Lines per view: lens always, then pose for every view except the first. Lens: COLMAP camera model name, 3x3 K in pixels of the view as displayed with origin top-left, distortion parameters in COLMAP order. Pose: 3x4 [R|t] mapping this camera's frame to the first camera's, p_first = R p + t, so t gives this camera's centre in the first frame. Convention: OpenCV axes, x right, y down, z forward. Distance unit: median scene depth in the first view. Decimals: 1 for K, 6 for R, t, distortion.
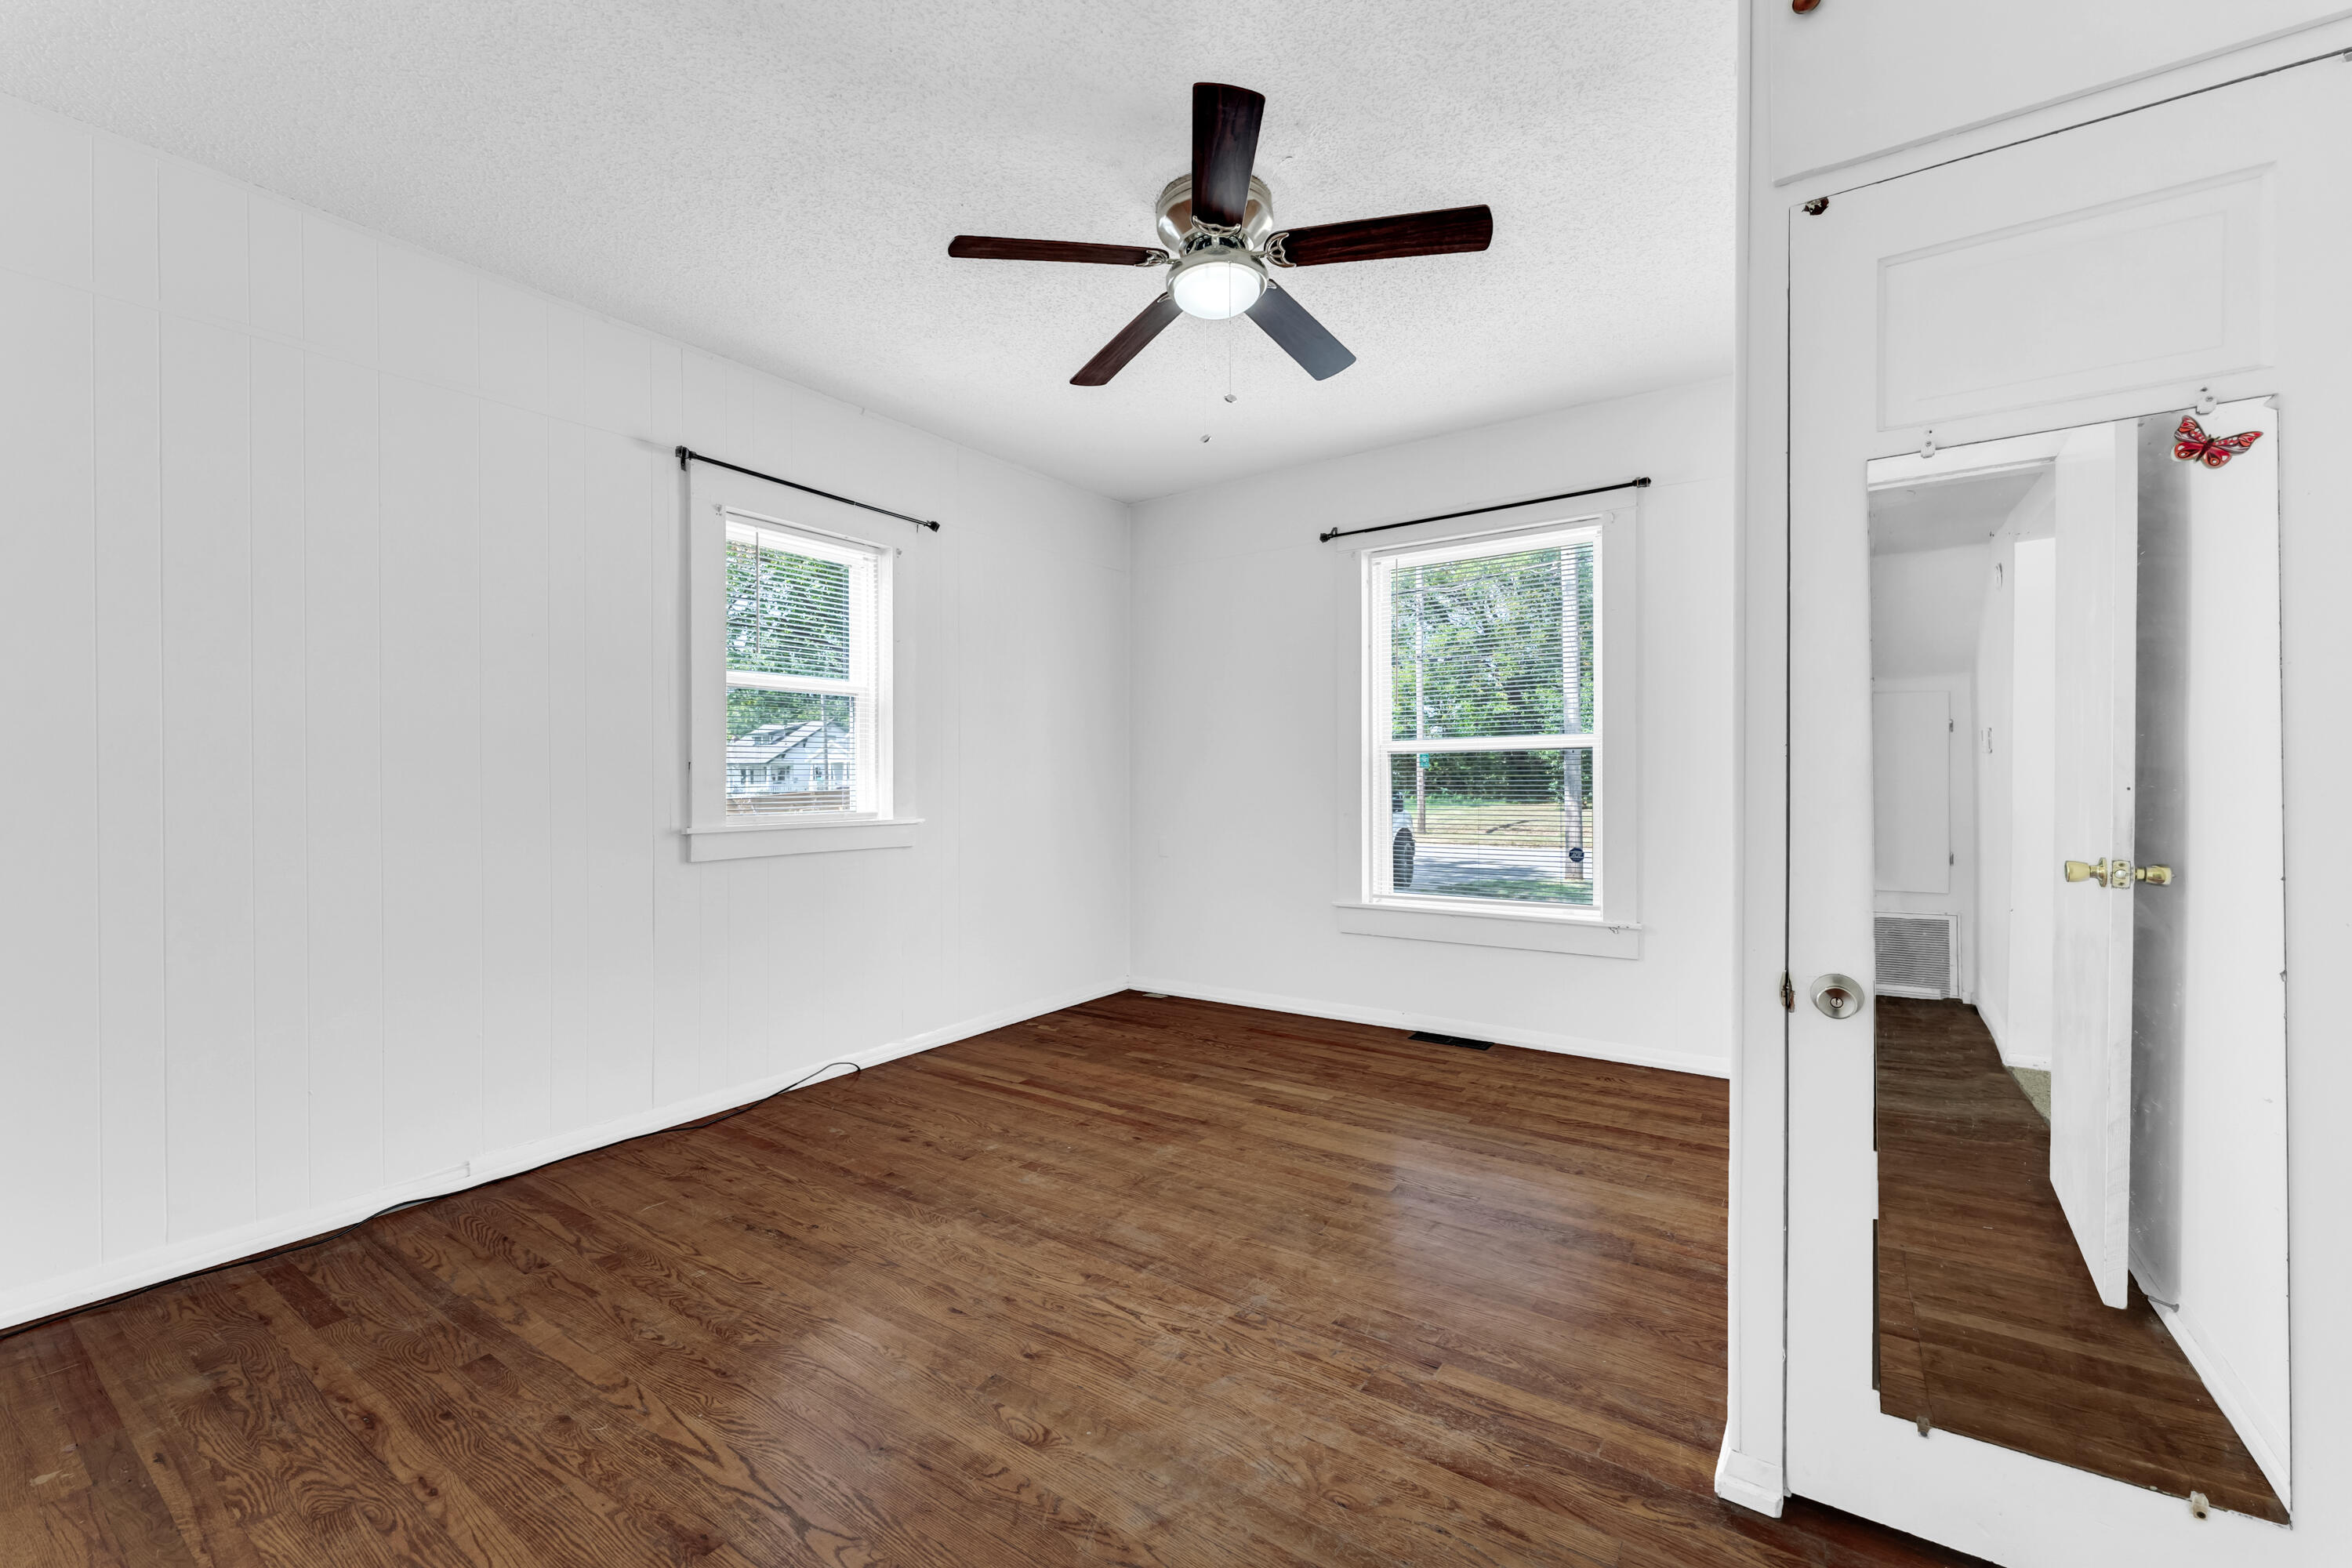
lens RADIAL K [[942.7, 0, 1176.0], [0, 942.7, 784.0], [0, 0, 1]] dist [-0.000323, -0.000036]
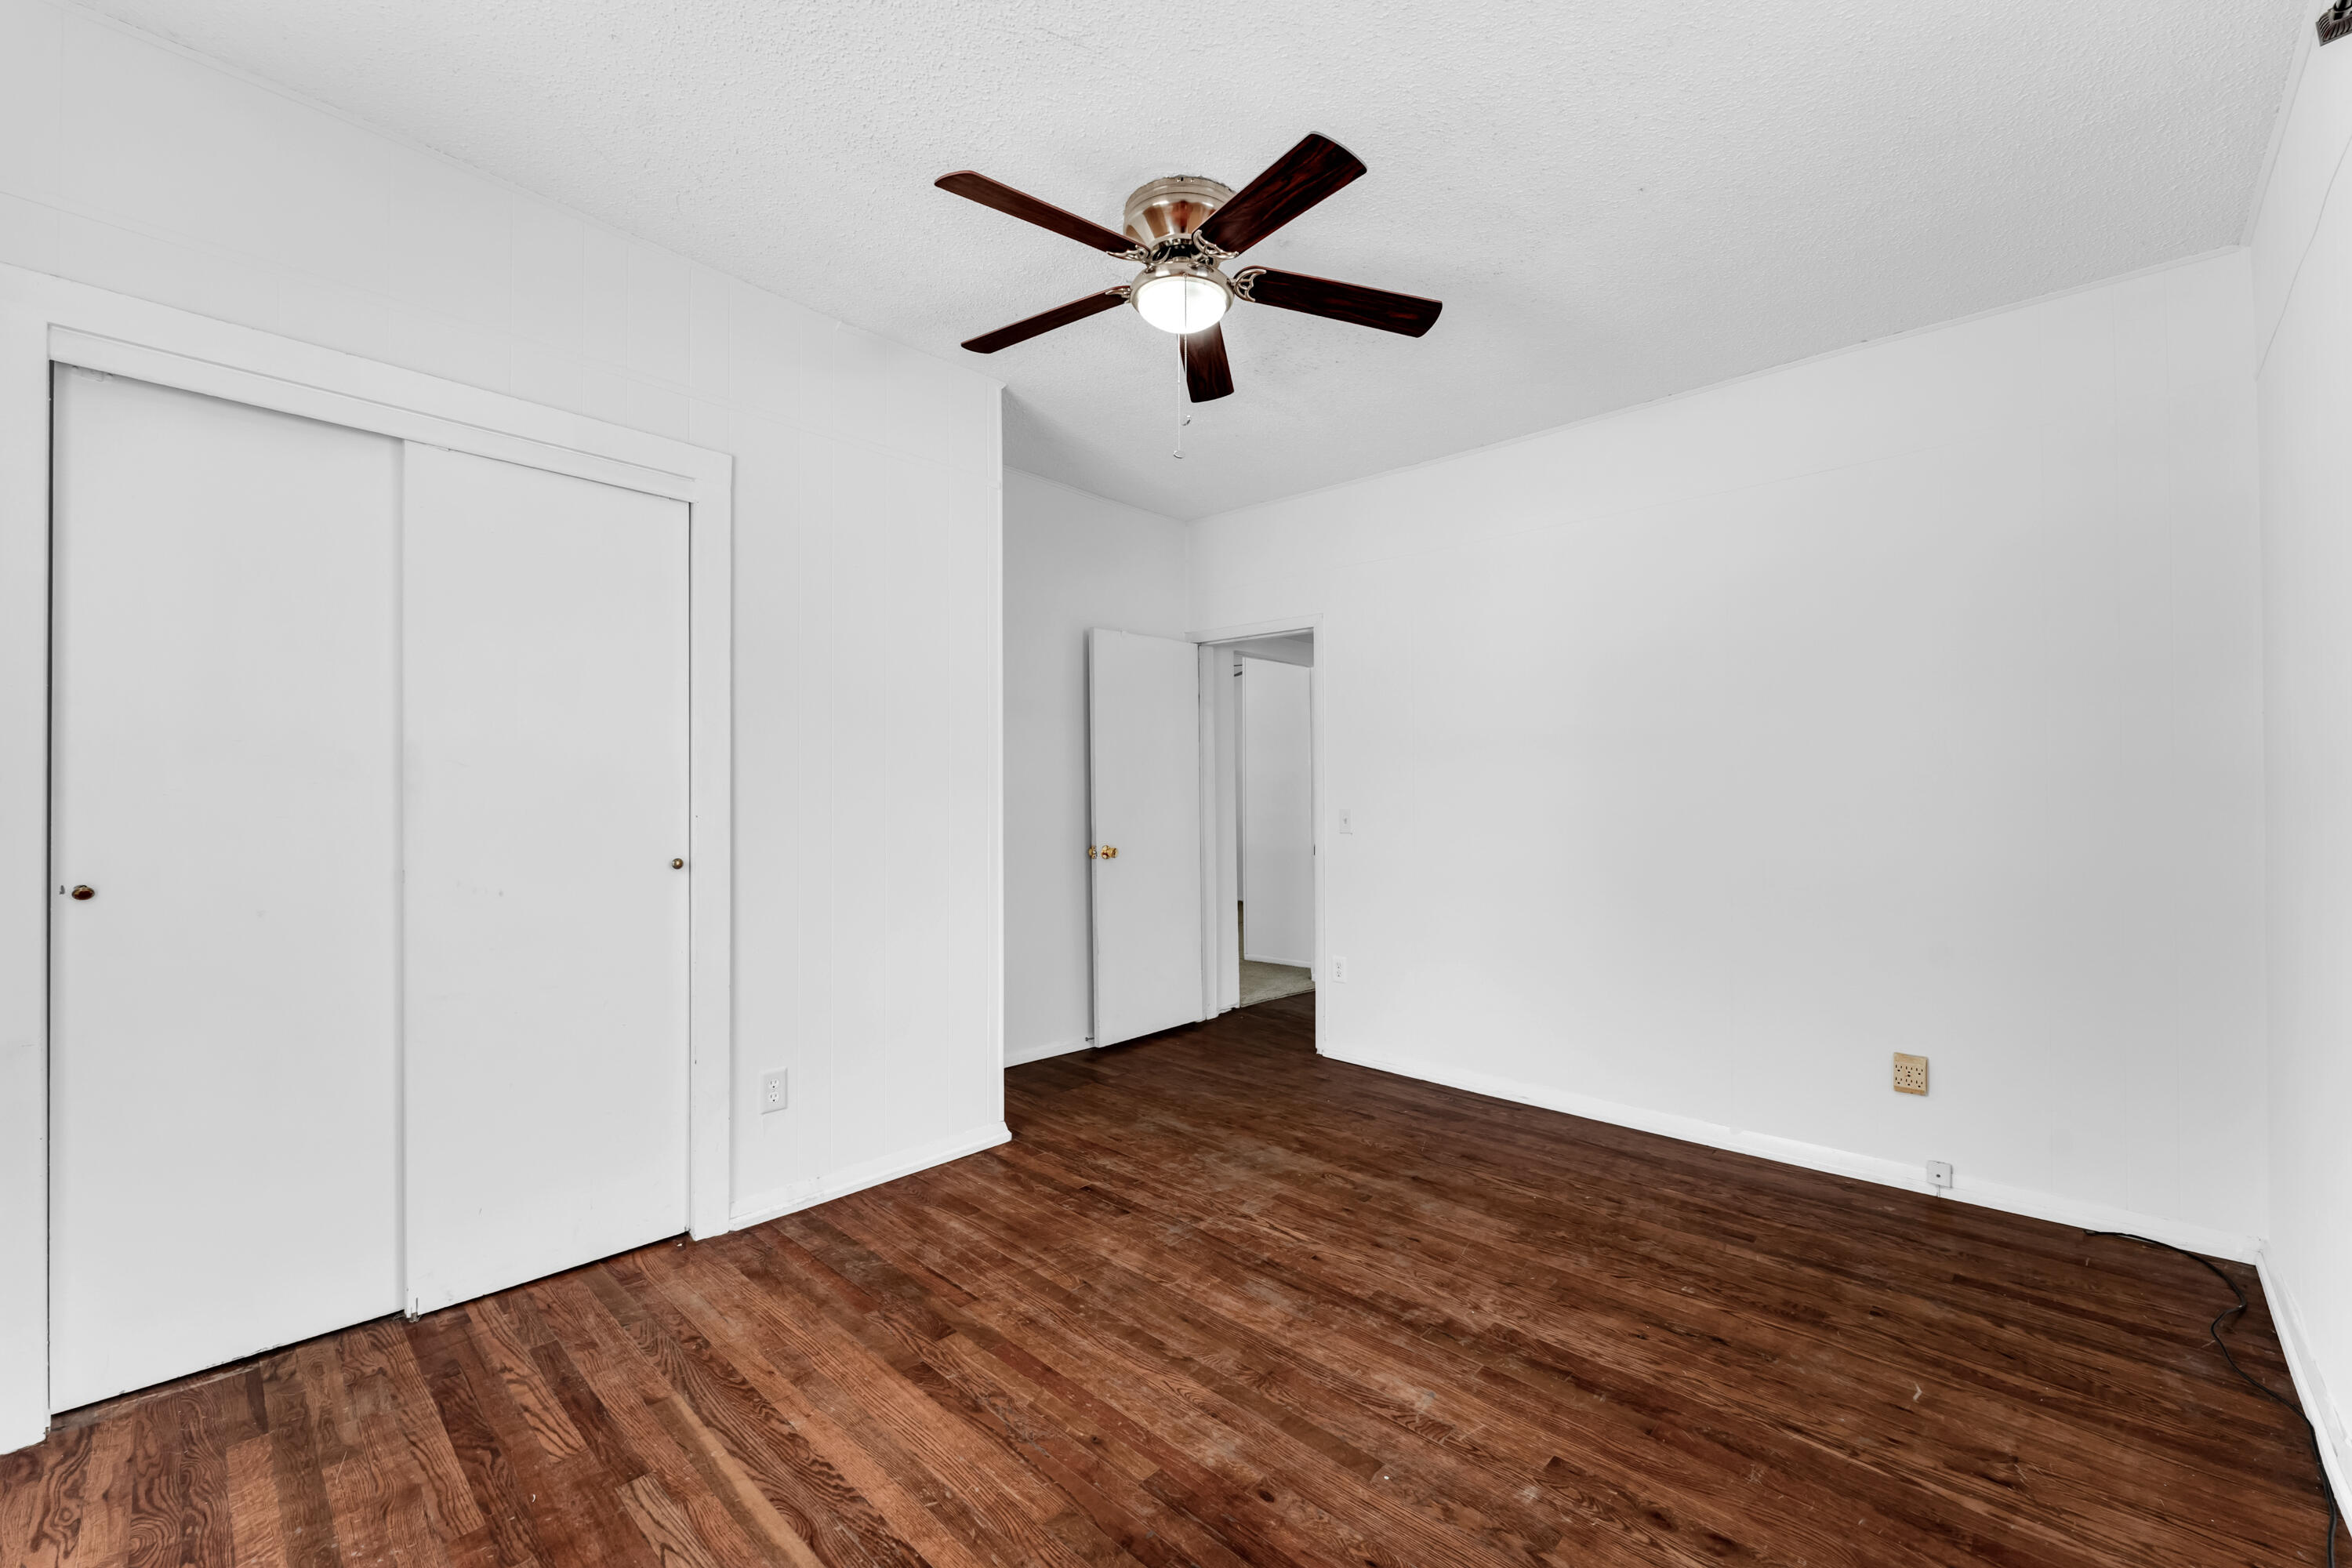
lens RADIAL K [[942.7, 0, 1176.0], [0, 942.7, 784.0], [0, 0, 1]] dist [-0.000323, -0.000036]
pose [[-0.988186, 0.007537, 0.153071, -0.102352], [0.005908, 0.999921, -0.011094, -0.036823], [-0.153143, -0.010058, -0.988153, 2.078154]]
